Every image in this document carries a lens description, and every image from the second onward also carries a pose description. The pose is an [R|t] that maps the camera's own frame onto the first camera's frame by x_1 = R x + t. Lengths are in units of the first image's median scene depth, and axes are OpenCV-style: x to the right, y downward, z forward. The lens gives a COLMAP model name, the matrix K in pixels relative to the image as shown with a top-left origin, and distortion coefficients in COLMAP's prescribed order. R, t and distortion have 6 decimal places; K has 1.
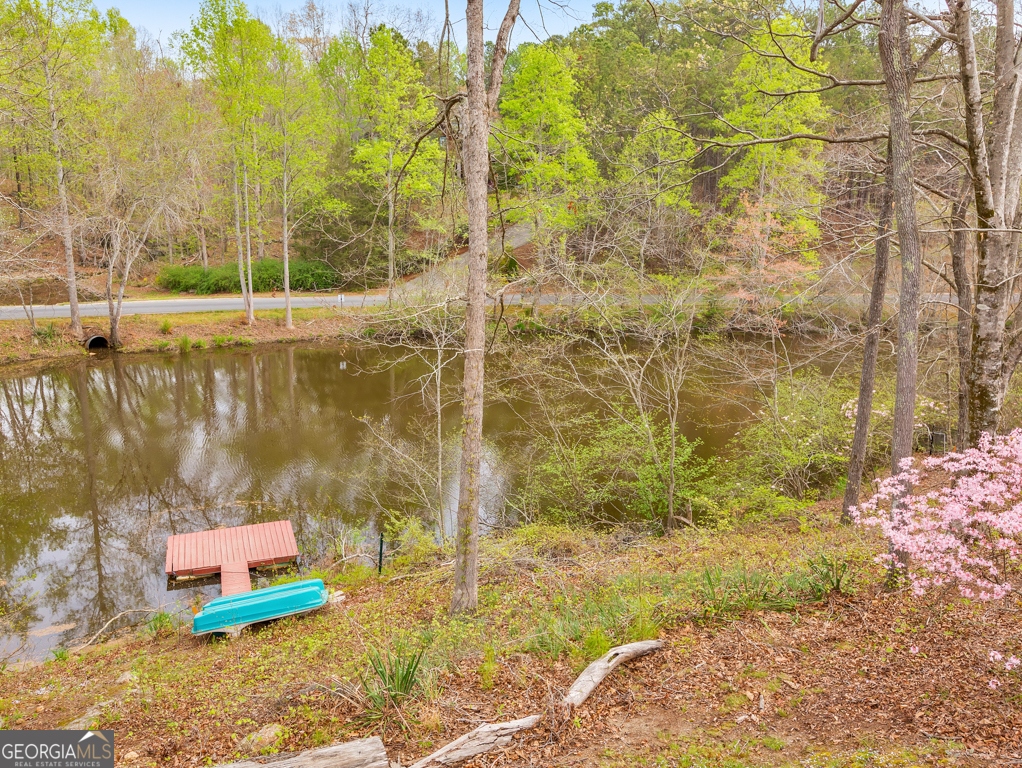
lens RADIAL K [[773.3, 0, 511.7], [0, 773.3, 381.3], [0, 0, 1]] dist [-0.006876, -0.001834]
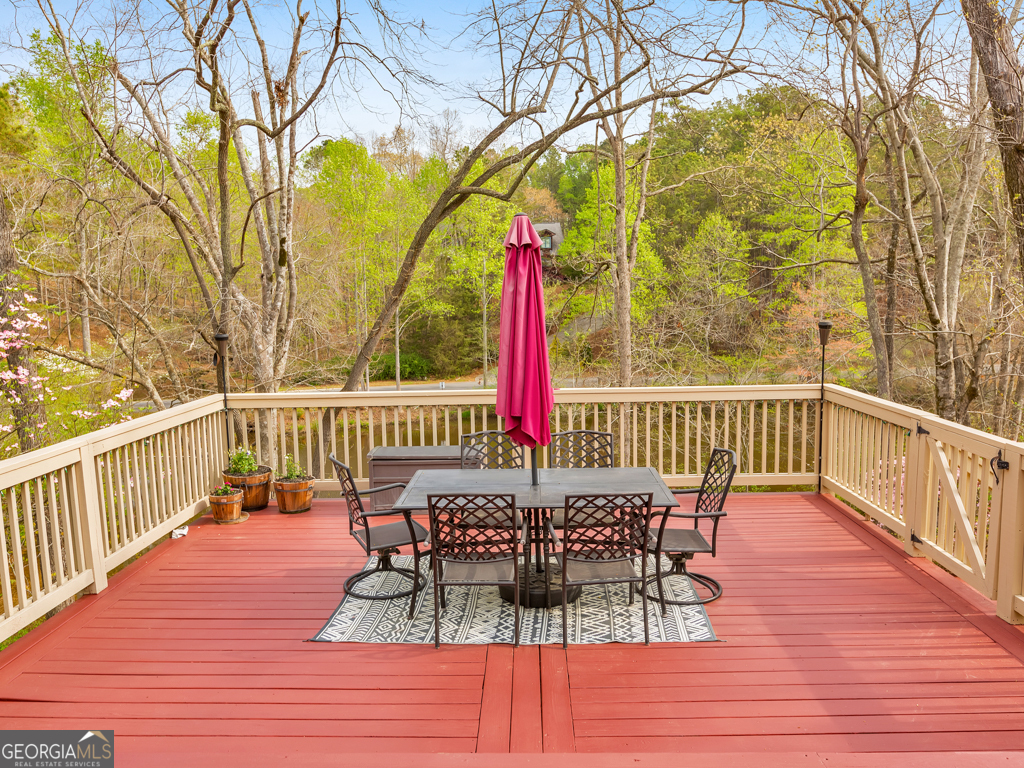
lens RADIAL K [[774.8, 0, 518.7], [0, 774.8, 384.0], [0, 0, 1]] dist [-0.006876, -0.001834]
pose [[0.997316, -0.029562, -0.066987, -0.031667], [0.022411, 0.994210, -0.105093, 0.013110], [0.069706, 0.103310, 0.992204, -0.131984]]
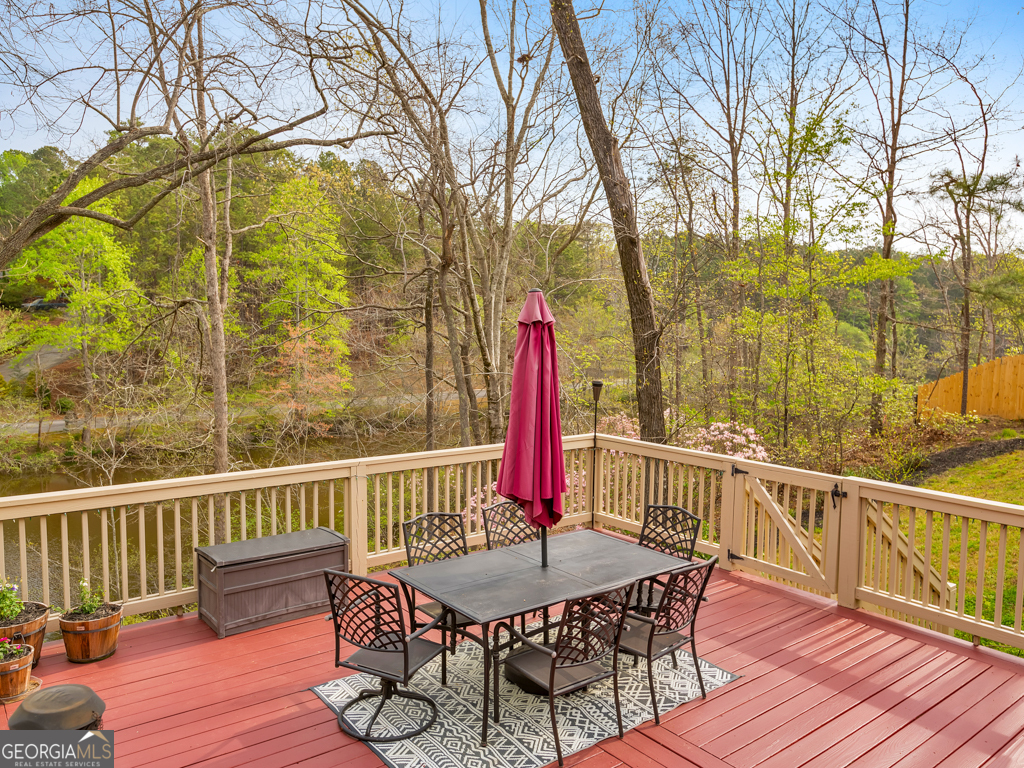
lens RADIAL K [[754.7, 0, 513.3], [0, 754.7, 378.9], [0, 0, 1]] dist [0.009222, 0.000462]
pose [[0.816445, -0.050118, 0.575244, -0.083969], [0.129816, 0.986655, -0.098286, 0.003009], [-0.562641, 0.154921, 0.812056, -0.113366]]
